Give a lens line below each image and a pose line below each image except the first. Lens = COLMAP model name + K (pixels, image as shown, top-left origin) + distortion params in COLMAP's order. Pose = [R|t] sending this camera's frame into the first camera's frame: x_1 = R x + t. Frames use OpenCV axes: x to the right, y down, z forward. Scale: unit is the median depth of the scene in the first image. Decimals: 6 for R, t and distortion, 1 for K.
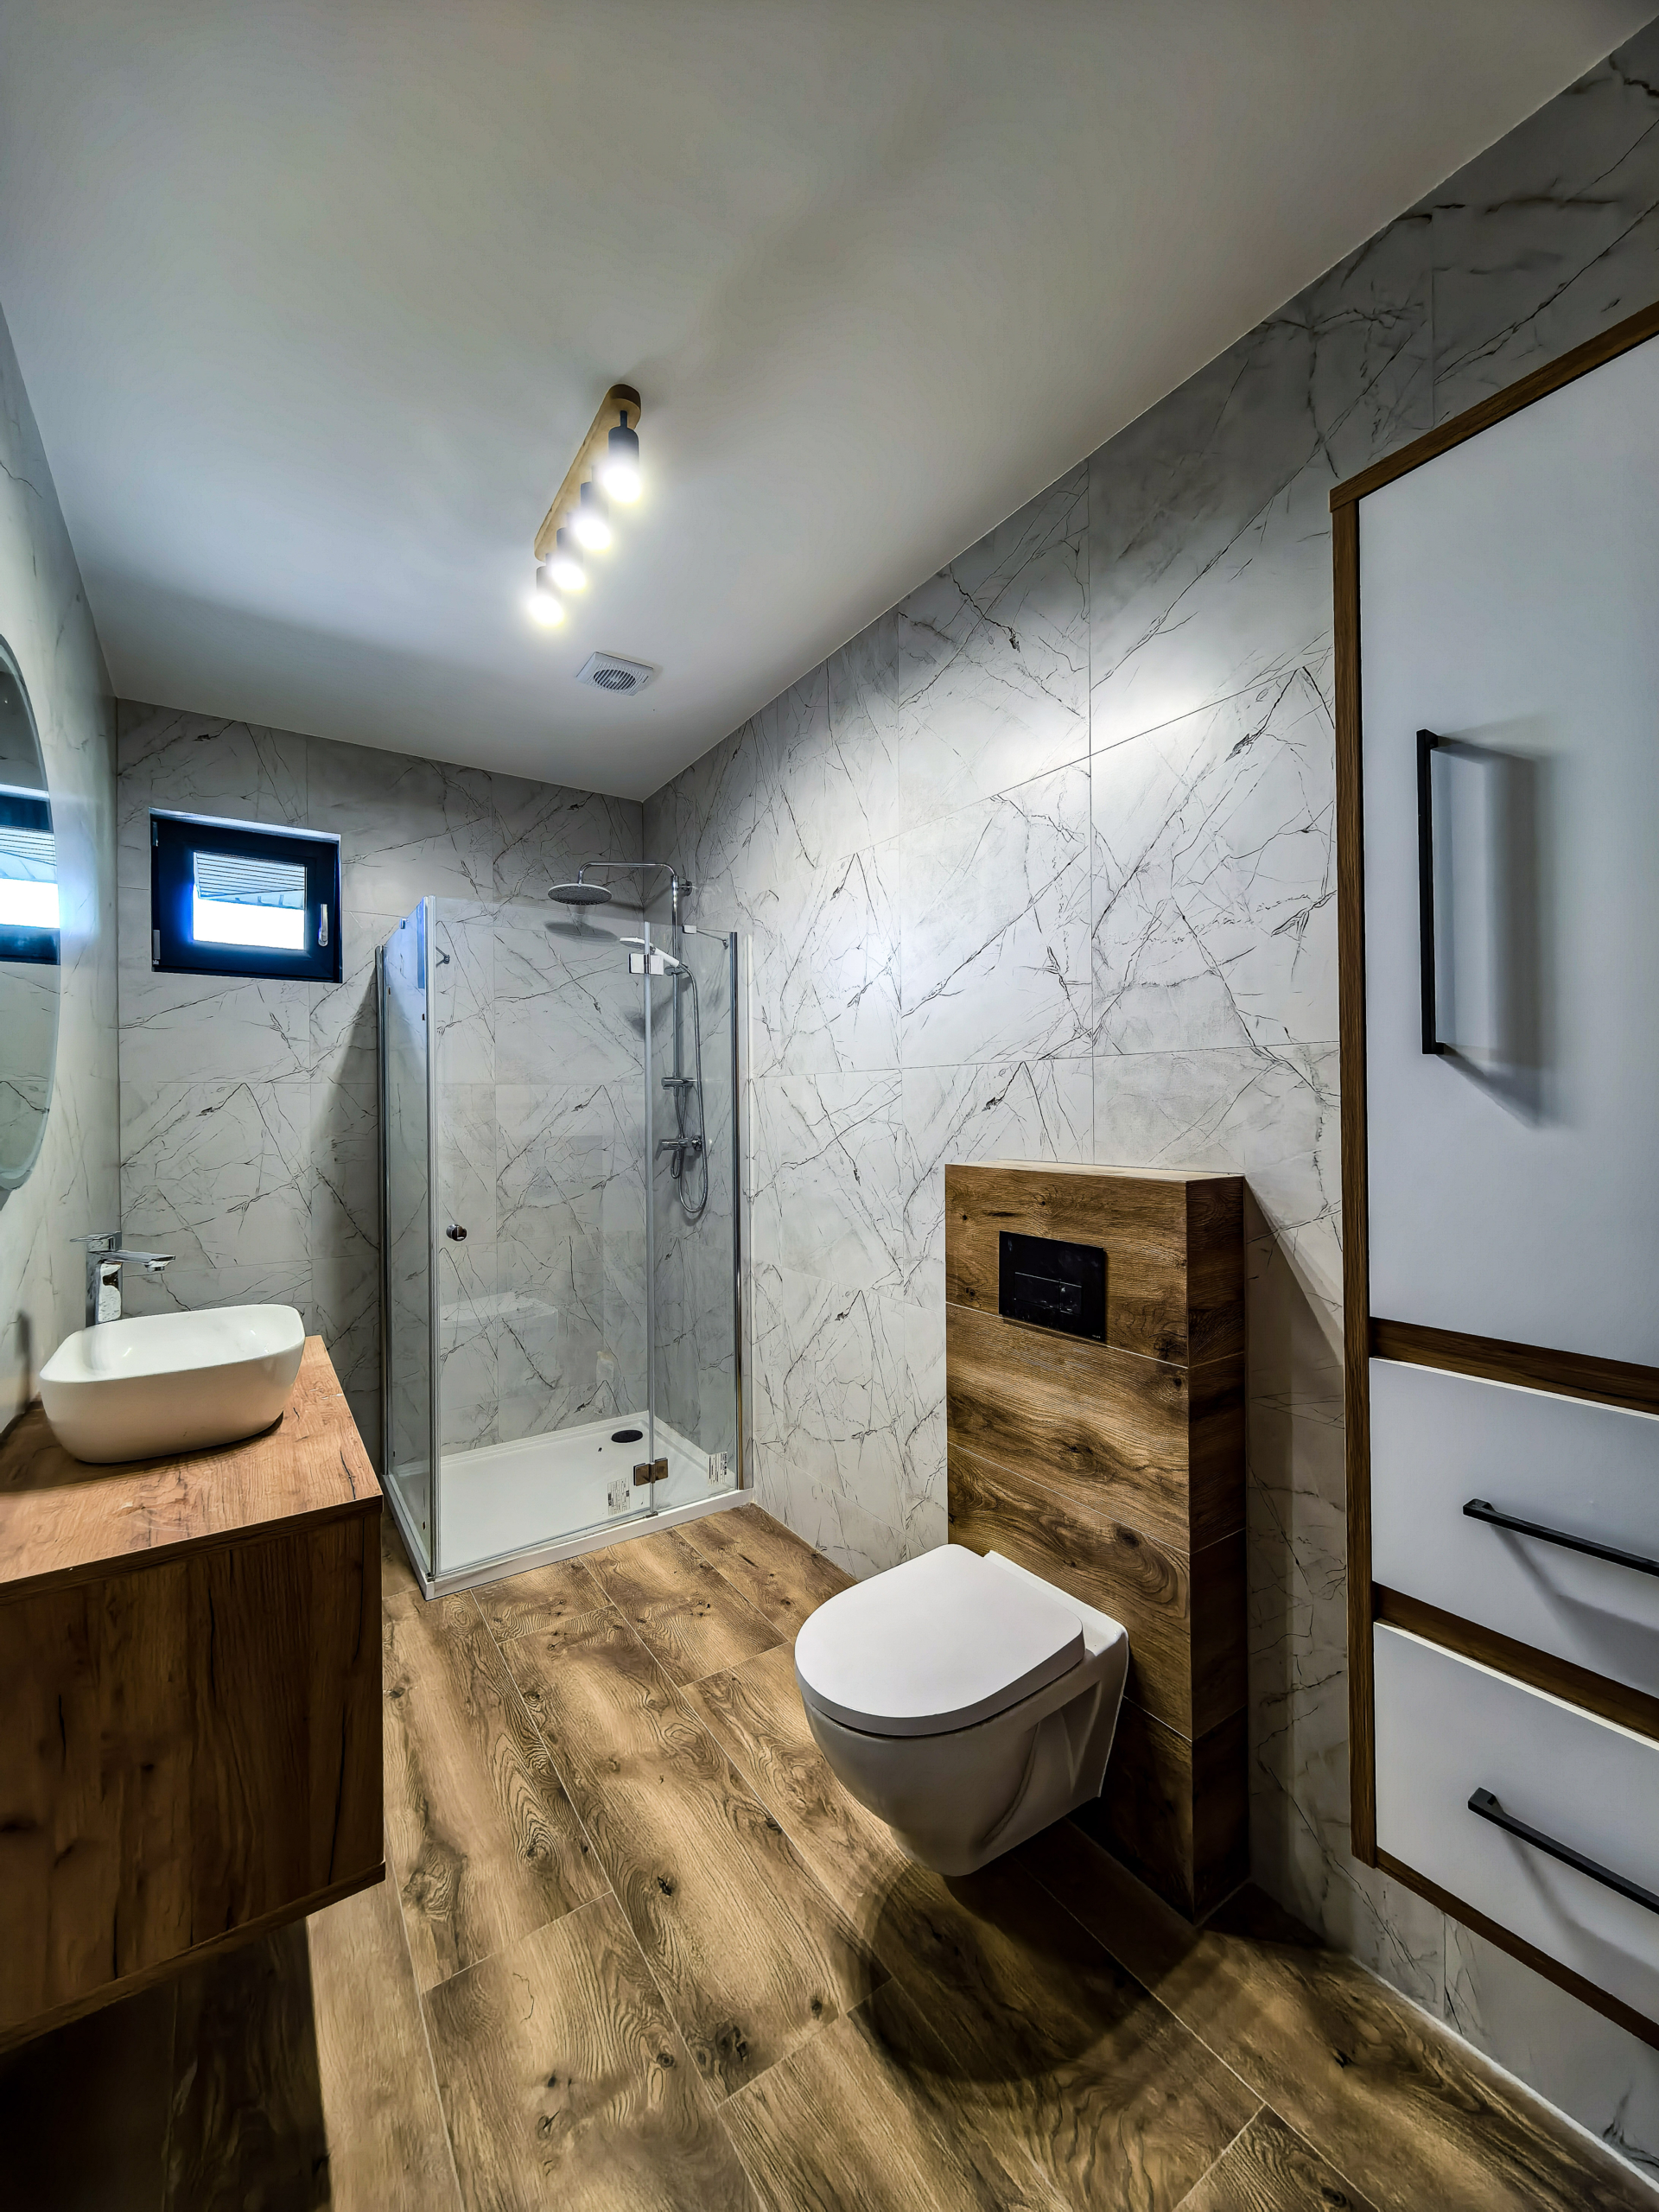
lens RADIAL K [[865.8, 0, 844.1], [0, 865.8, 1110.1], [0, 0, 1]] dist [-0.000821, -0.000364]
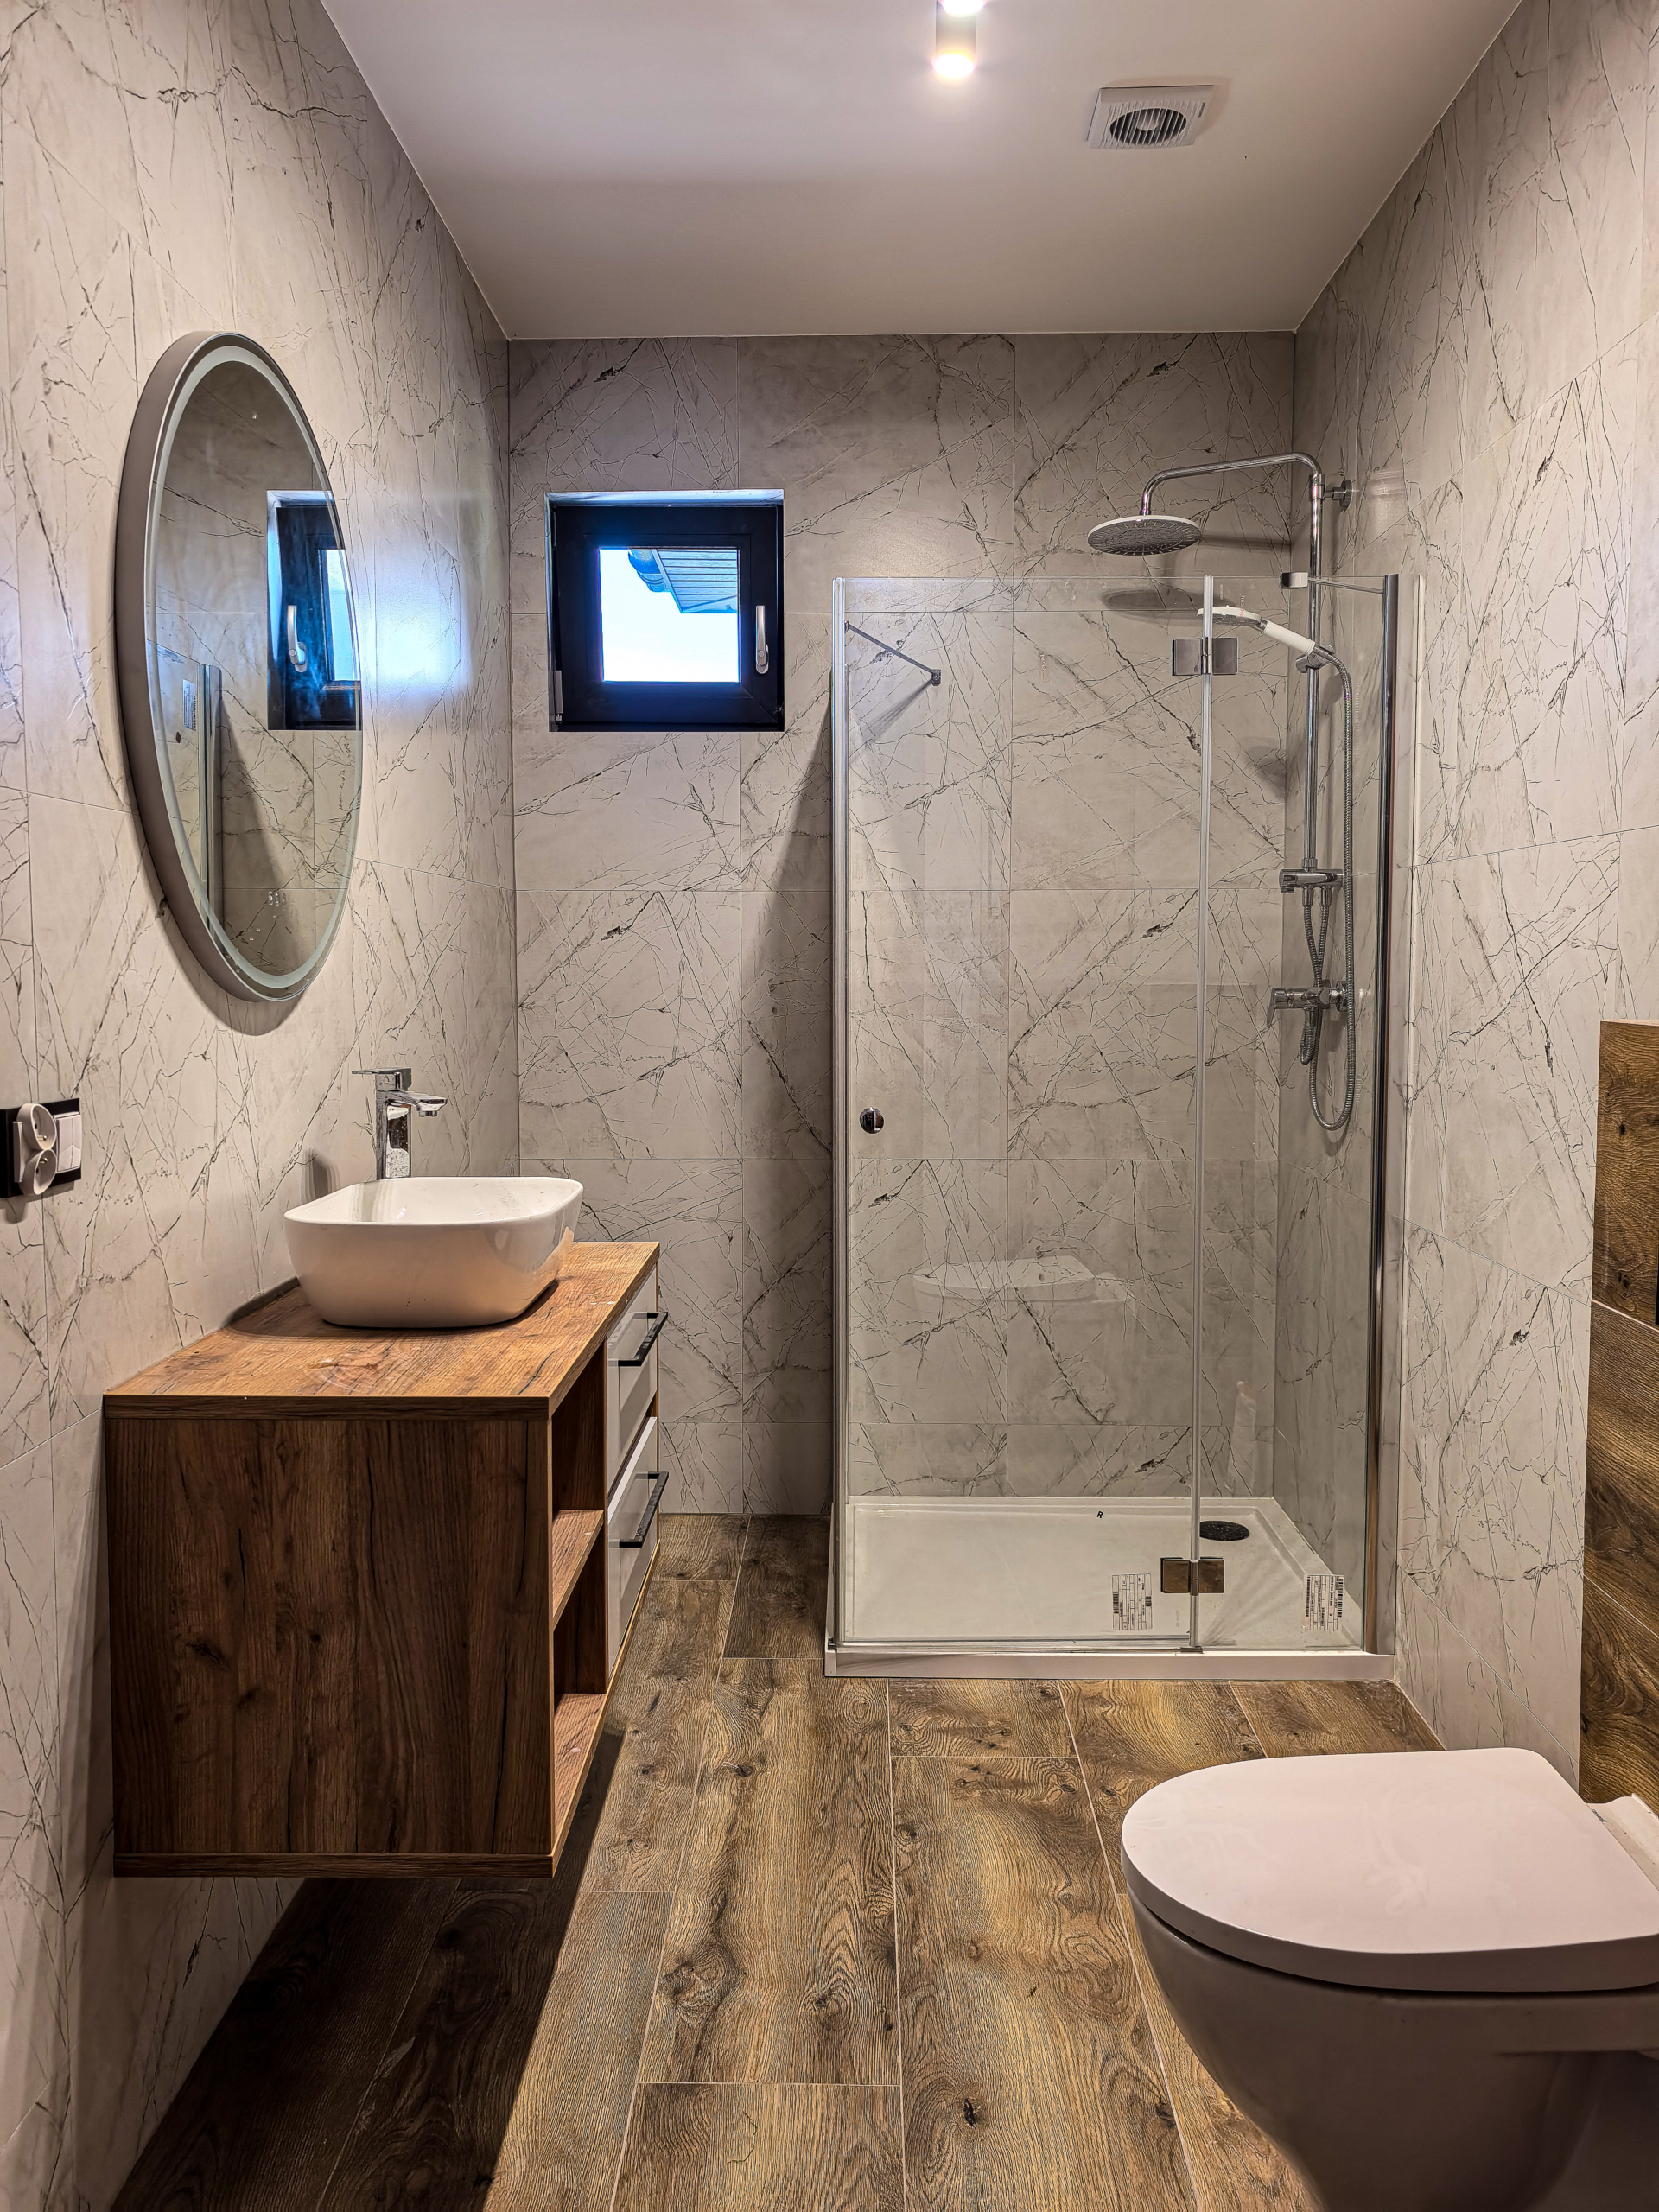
lens RADIAL K [[1765.5, 0, 829.5], [0, 1765.5, 1106.0], [0, 0, 1]] dist [0.004084, 0.018520]
pose [[0.810577, 0.056124, -0.582936, 0.256226], [-0.008963, 0.996470, 0.083474, 0.022595], [0.585563, -0.062438, 0.808219, -0.049948]]
